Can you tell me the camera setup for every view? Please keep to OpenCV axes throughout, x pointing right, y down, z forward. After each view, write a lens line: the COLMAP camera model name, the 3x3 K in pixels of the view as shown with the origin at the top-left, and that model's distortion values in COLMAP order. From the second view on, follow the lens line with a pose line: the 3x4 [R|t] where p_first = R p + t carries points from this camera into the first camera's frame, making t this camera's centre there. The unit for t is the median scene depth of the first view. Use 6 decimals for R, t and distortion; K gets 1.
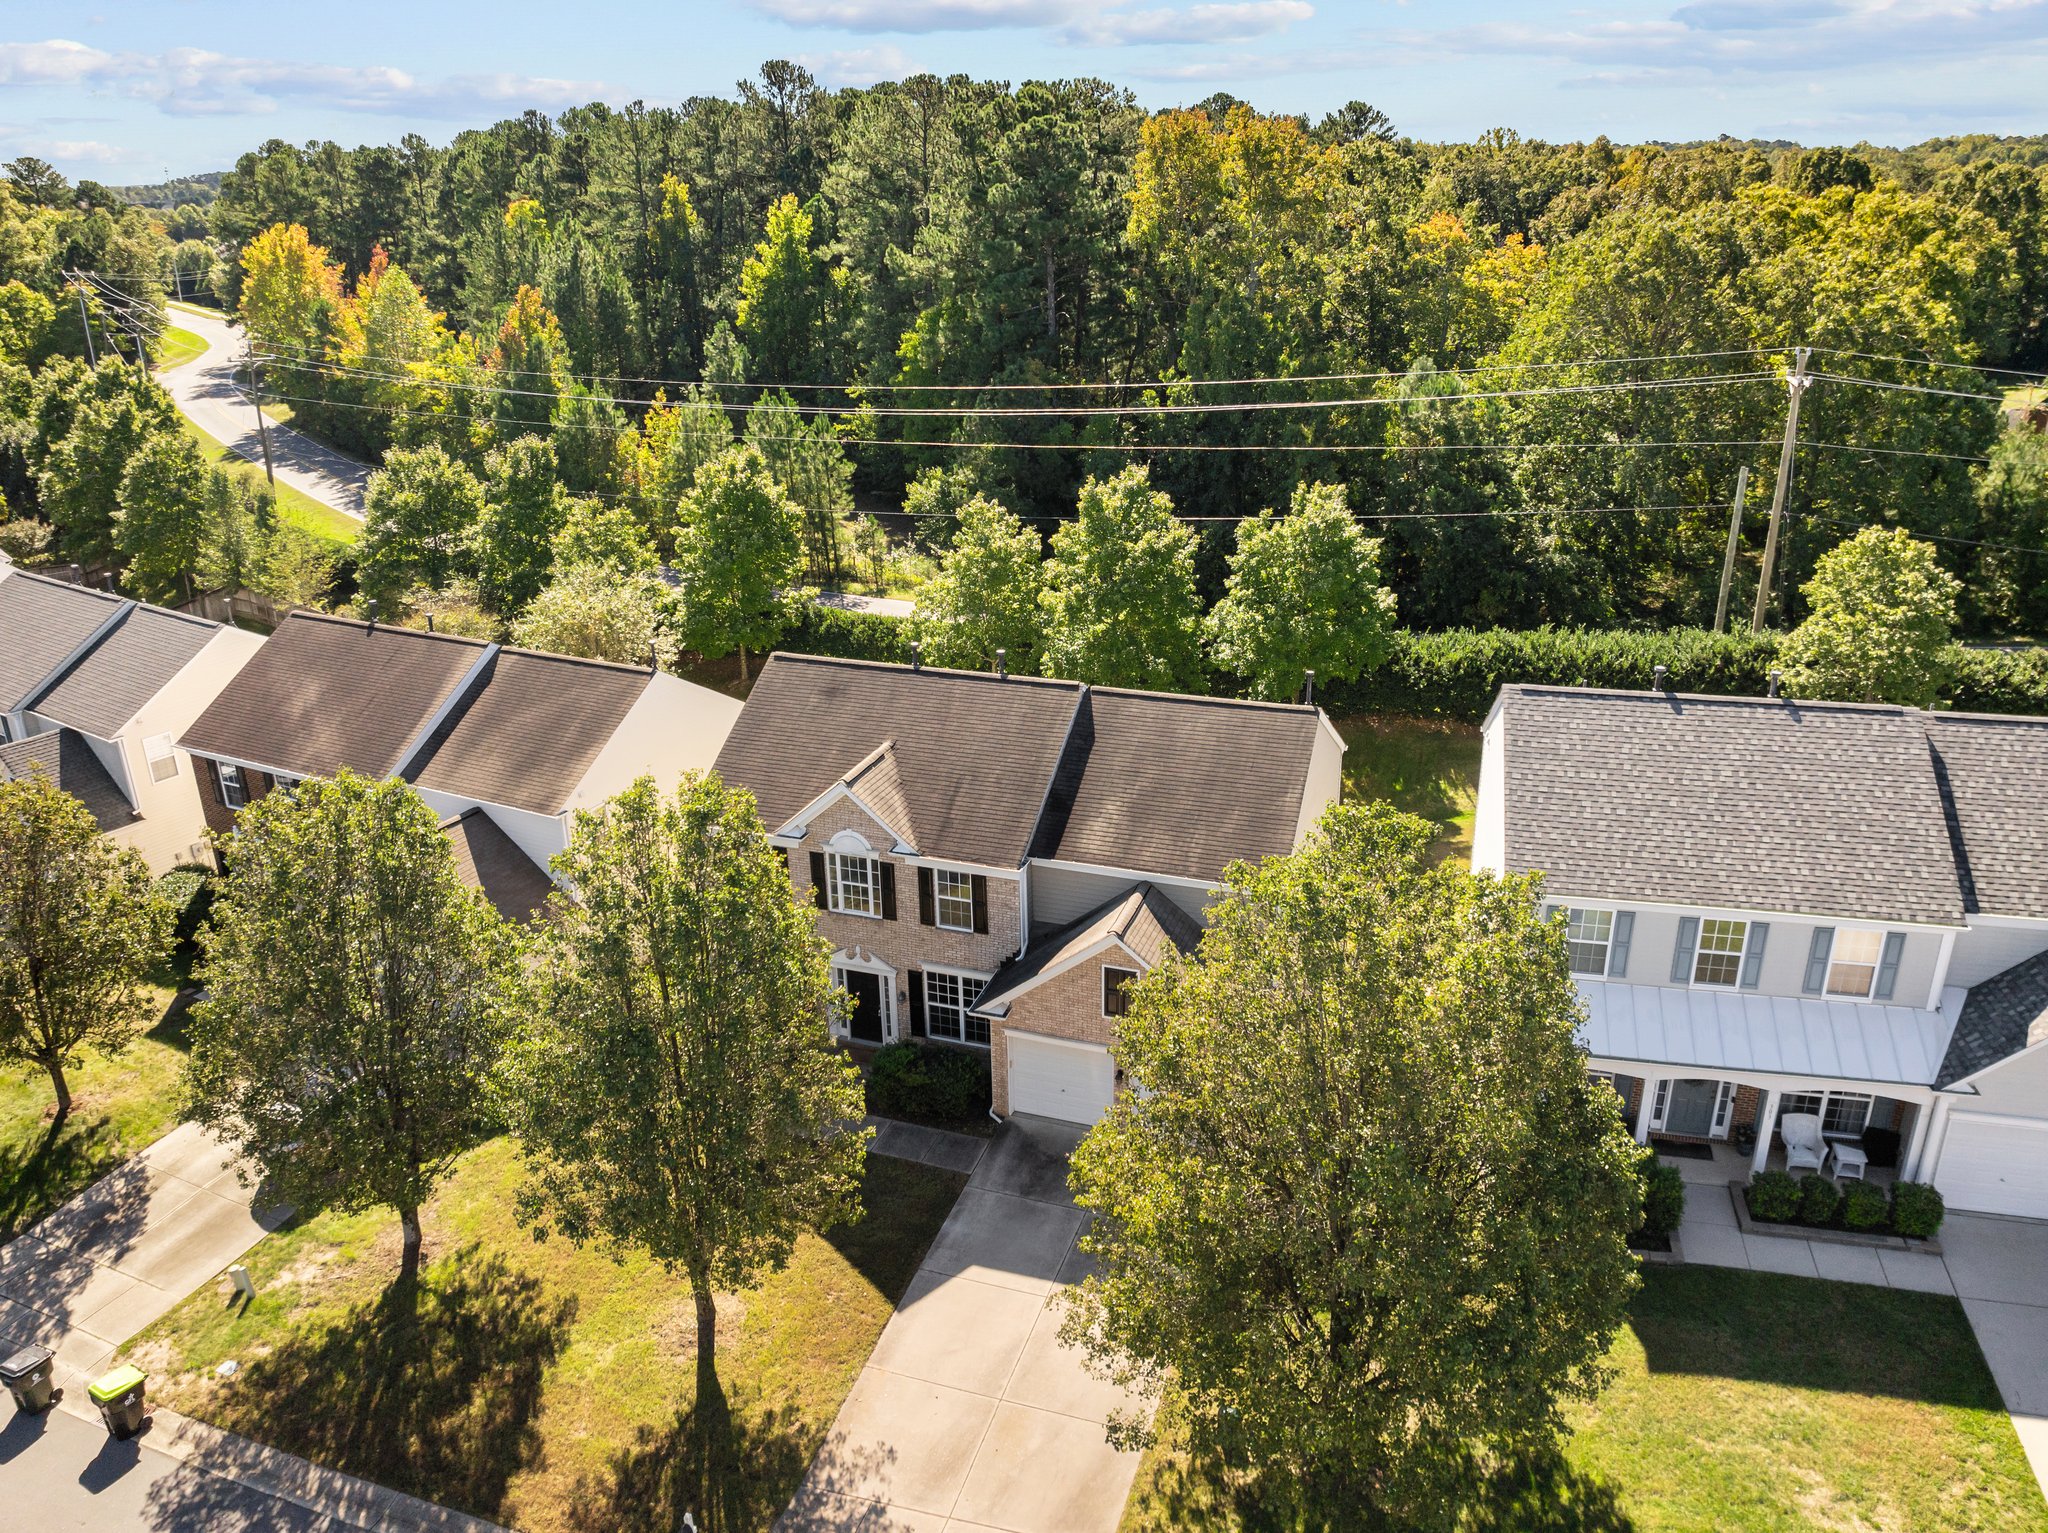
lens RADIAL K [[1441.0, 0, 1024.0], [0, 1441.0, 766.5], [0, 0, 1]] dist [-0.037228, 0.001103]
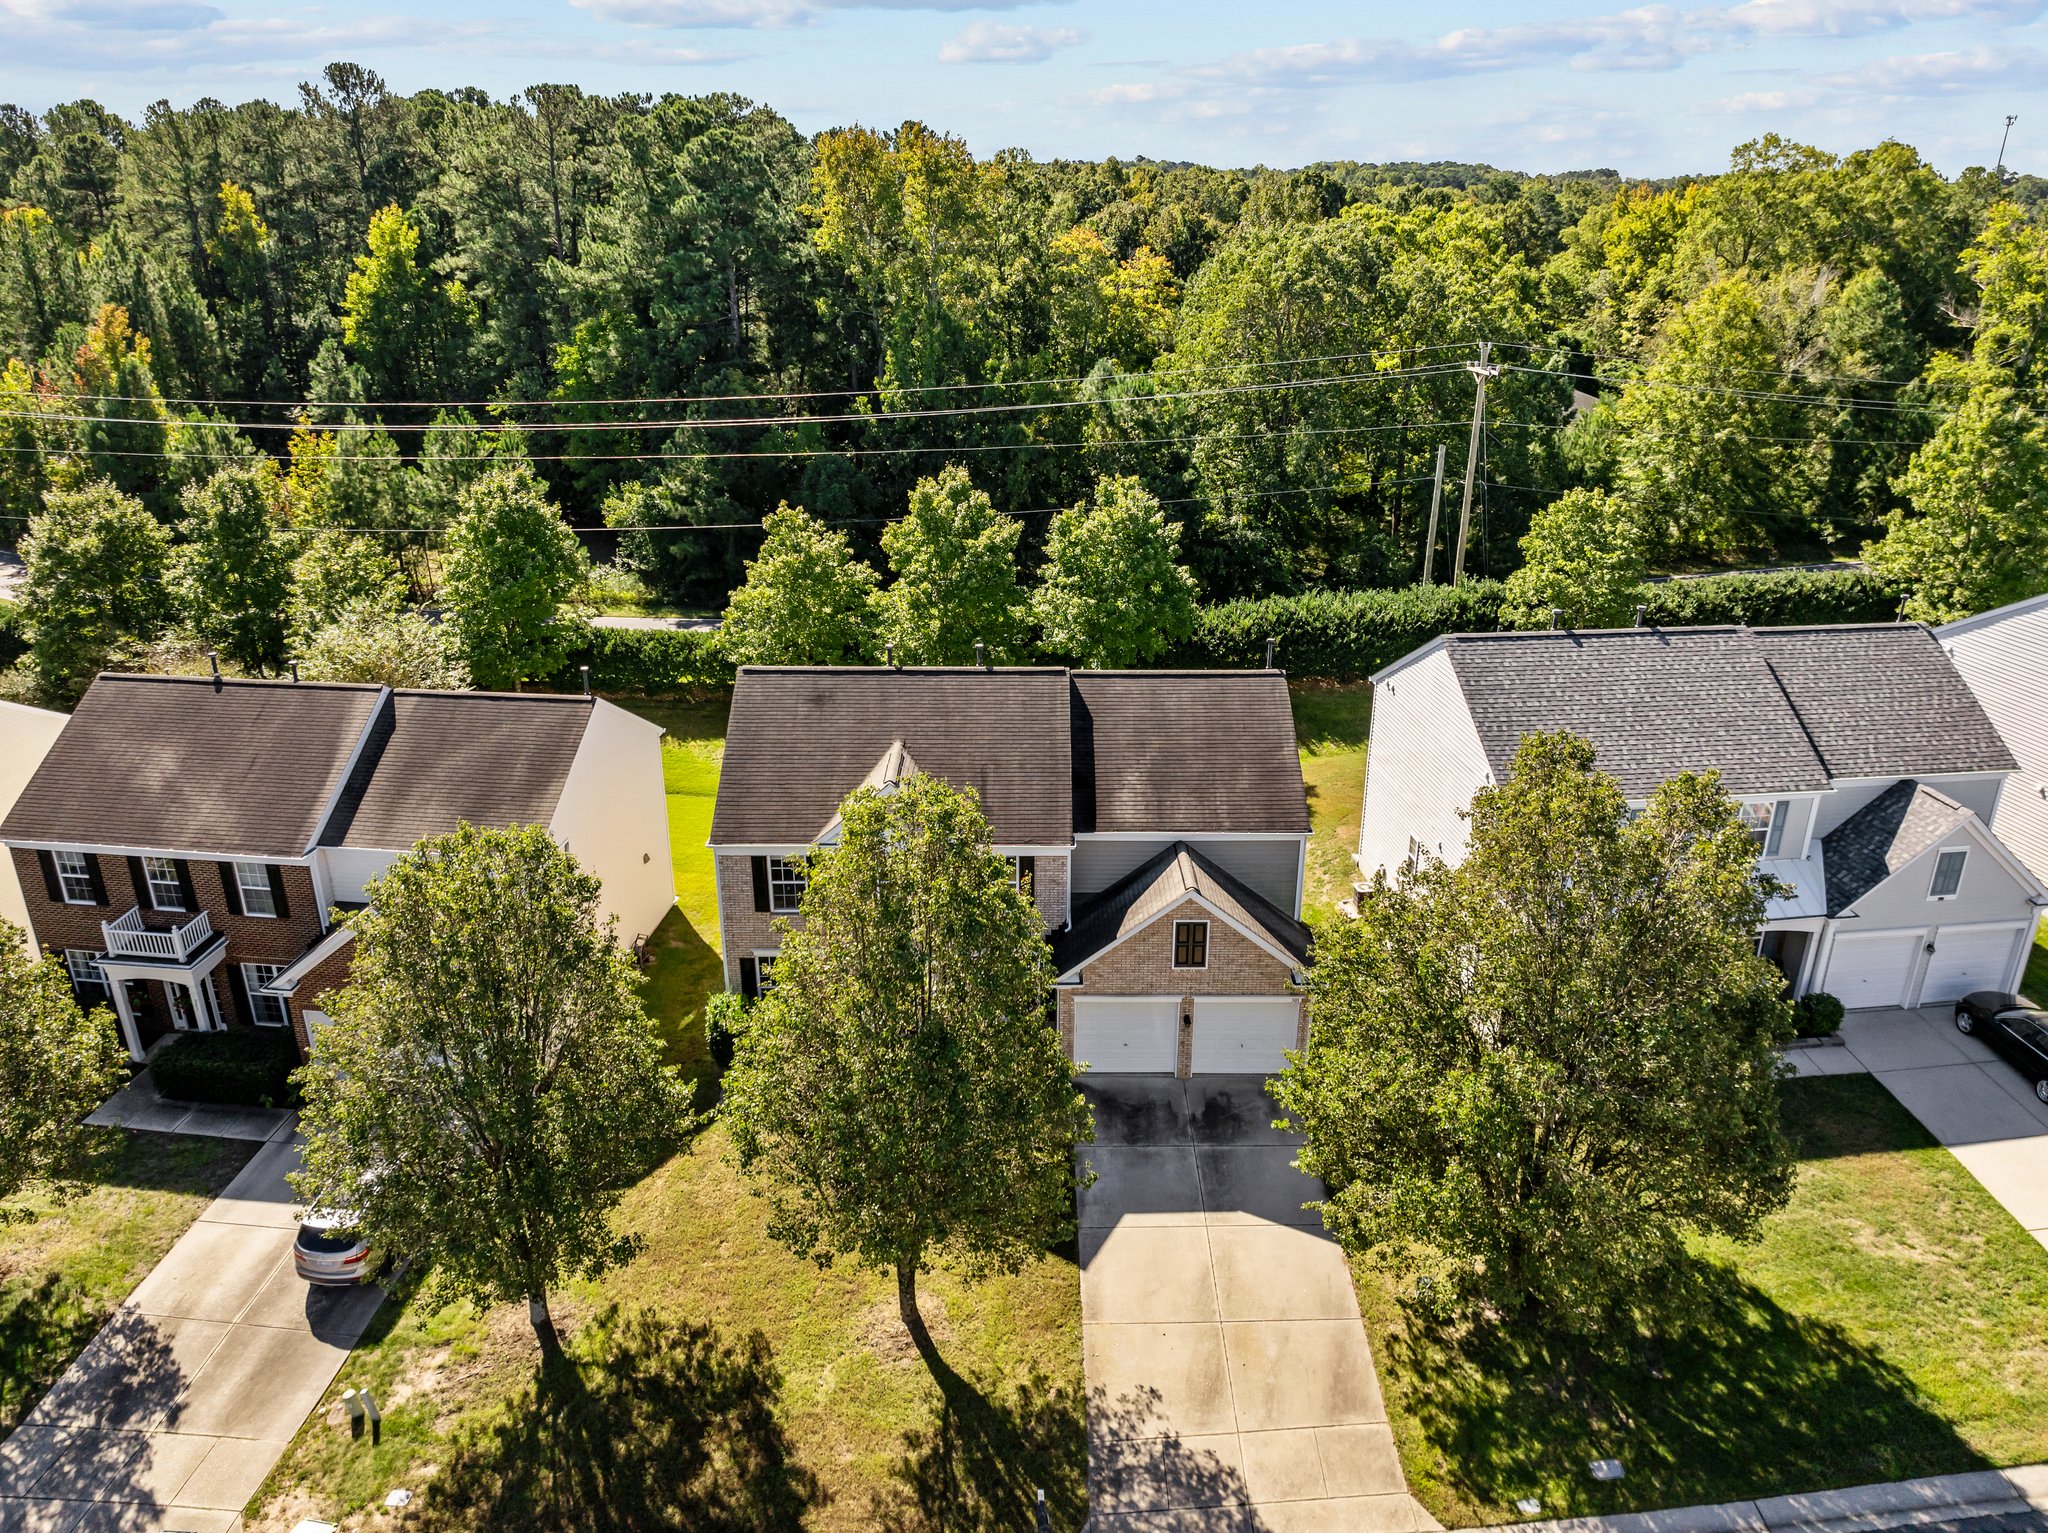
lens RADIAL K [[1387.8, 0, 1024.0], [0, 1387.8, 766.5], [0, 0, 1]] dist [-0.040276, 0.006495]
pose [[0.943653, -0.109802, 0.312189, -0.218529], [0.108429, 0.993865, 0.021808, -0.007712], [-0.312668, 0.013271, 0.949770, 0.024036]]
